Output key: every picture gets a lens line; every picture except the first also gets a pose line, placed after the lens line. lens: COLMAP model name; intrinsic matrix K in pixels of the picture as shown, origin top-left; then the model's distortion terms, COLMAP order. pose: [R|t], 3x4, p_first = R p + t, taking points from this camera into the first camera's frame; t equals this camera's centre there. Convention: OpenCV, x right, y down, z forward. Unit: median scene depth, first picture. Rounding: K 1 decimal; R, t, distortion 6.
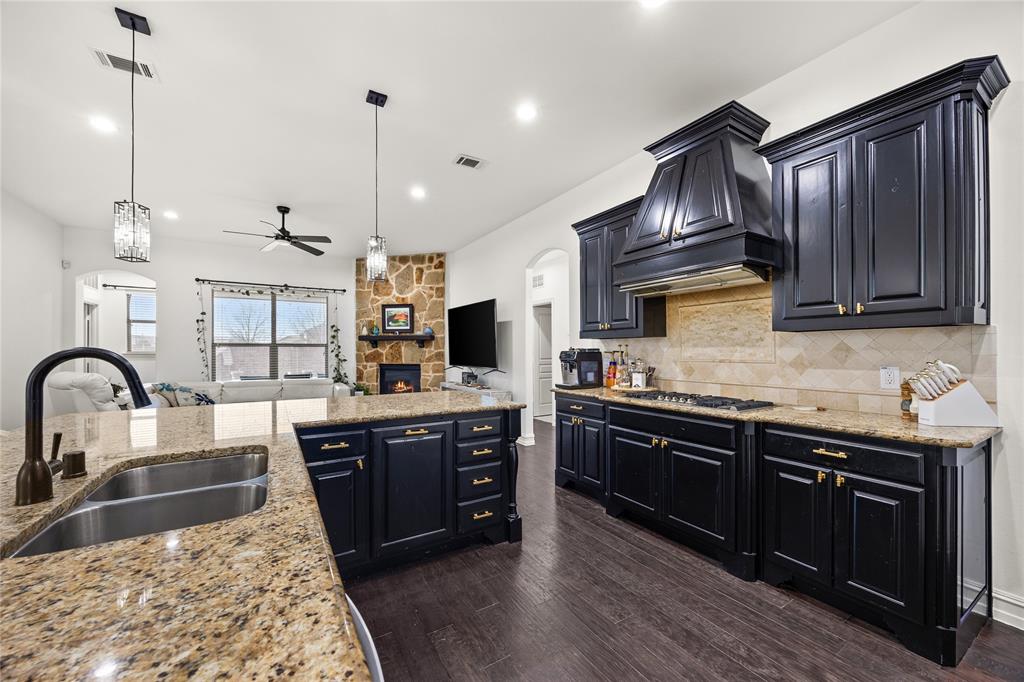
lens RADIAL K [[391.0, 0, 513.1], [0, 391.0, 349.0], [0, 0, 1]] dist [-0.004218, -0.000200]
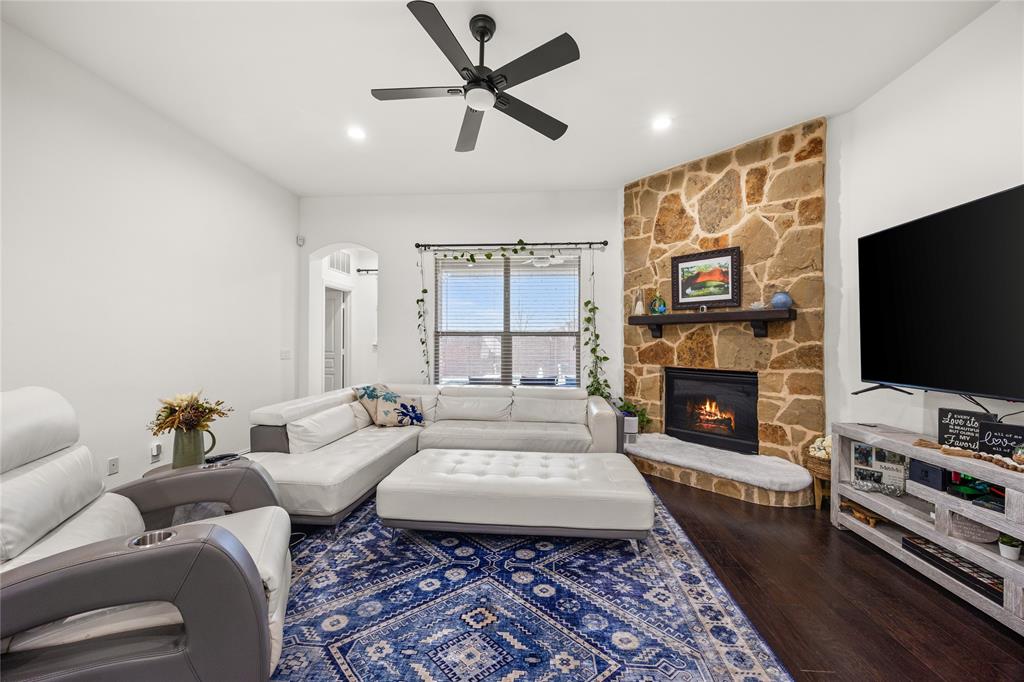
lens RADIAL K [[394.6, 0, 513.6], [0, 394.6, 341.9], [0, 0, 1]] dist [-0.001796, -0.000018]
pose [[0.810897, 0.004249, -0.585174, -0.198694], [-0.003209, 0.999991, 0.002814, 0.001920], [0.585180, -0.000404, 0.810903, 0.443047]]
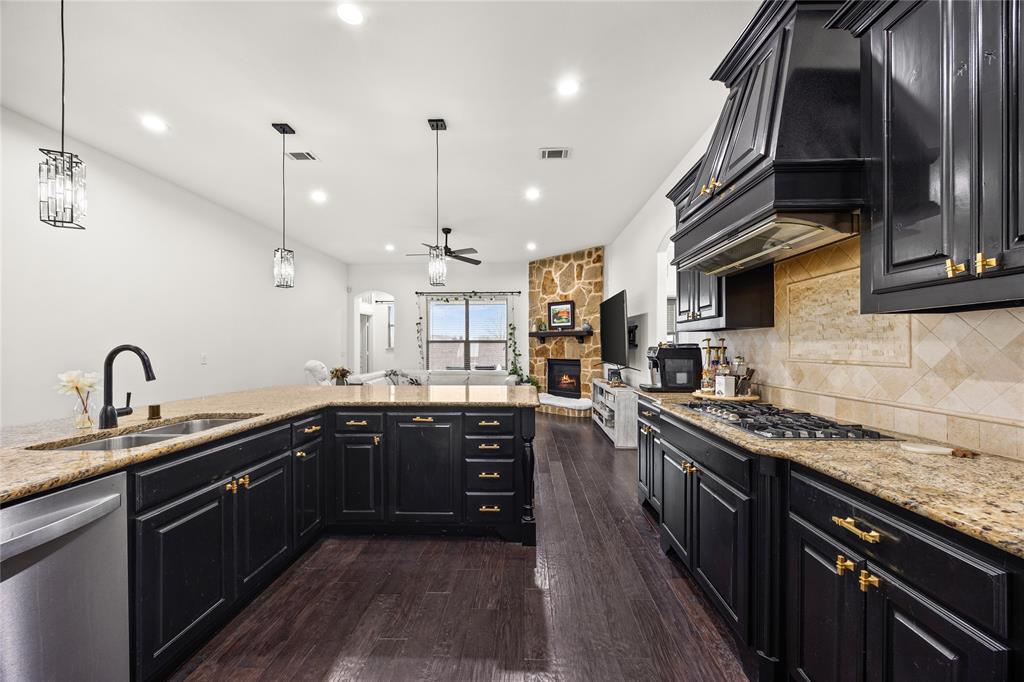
lens RADIAL K [[390.4, 0, 515.0], [0, 390.4, 347.1], [0, 0, 1]] dist [-0.002918, -0.000071]
pose [[0.835182, 0.000949, -0.549973, 0.177376], [0.002611, 0.999980, 0.005690, 0.000223], [0.549967, -0.006188, 0.835163, 0.065239]]
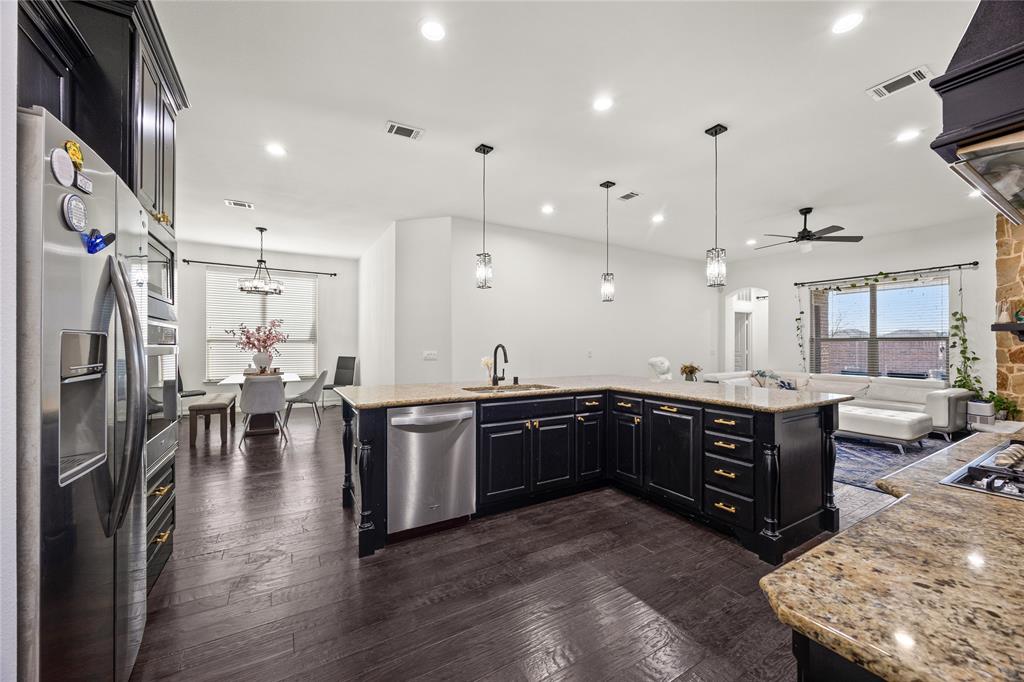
lens RADIAL K [[387.5, 0, 515.6], [0, 387.5, 344.3], [0, 0, 1]] dist [-0.001282, -0.000332]
pose [[-0.009856, -0.000365, -0.999951, 0.312404], [0.002482, 0.999997, -0.000389, 0.000017], [0.999948, -0.002486, -0.009855, 0.155155]]
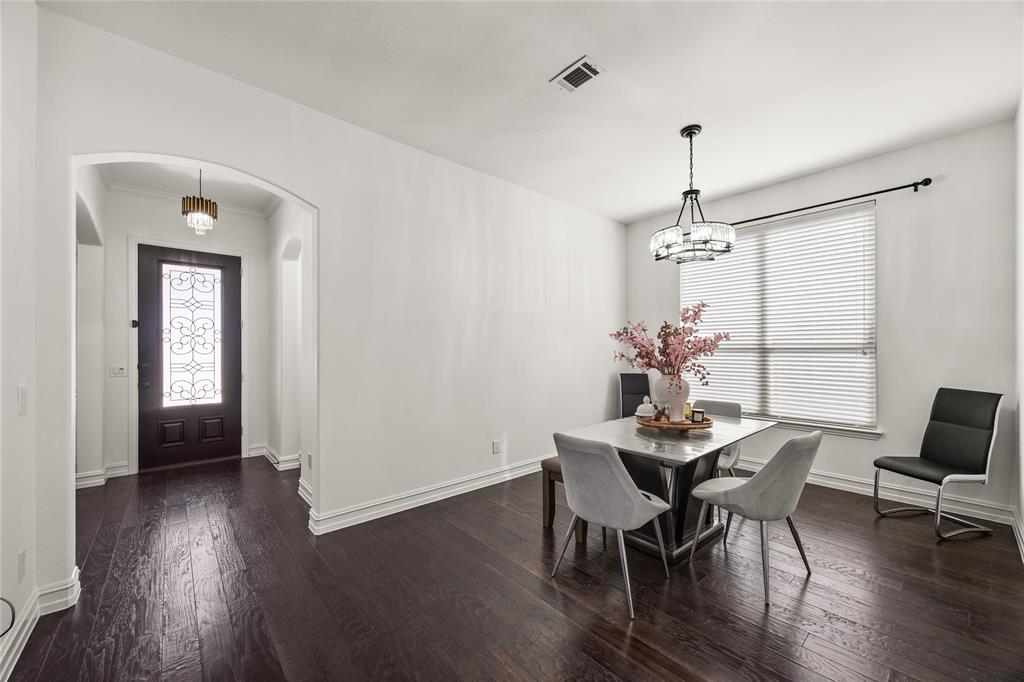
lens RADIAL K [[391.0, 0, 513.1], [0, 391.0, 349.0], [0, 0, 1]] dist [-0.004218, -0.000200]
pose [[-0.986131, 0.001304, -0.165965, -0.254506], [0.002345, 0.999979, -0.006080, -0.010096], [0.165953, -0.006385, -0.986113, -0.014805]]
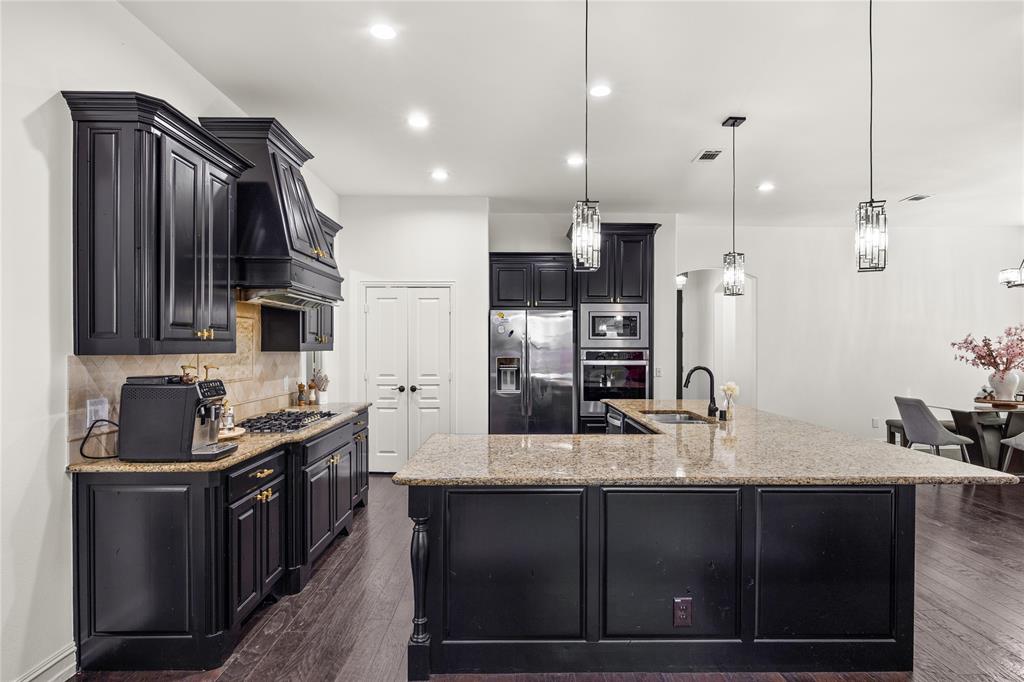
lens RADIAL K [[543.5, 0, 512.0], [0, 543.5, 341.0], [0, 0, 1]] dist [-0.010891, -0.000061]
pose [[-0.854970, 0.007660, 0.518620, -0.264886], [-0.000794, 0.999870, -0.016078, -0.016887], [-0.518676, -0.014158, -0.854854, 0.689305]]
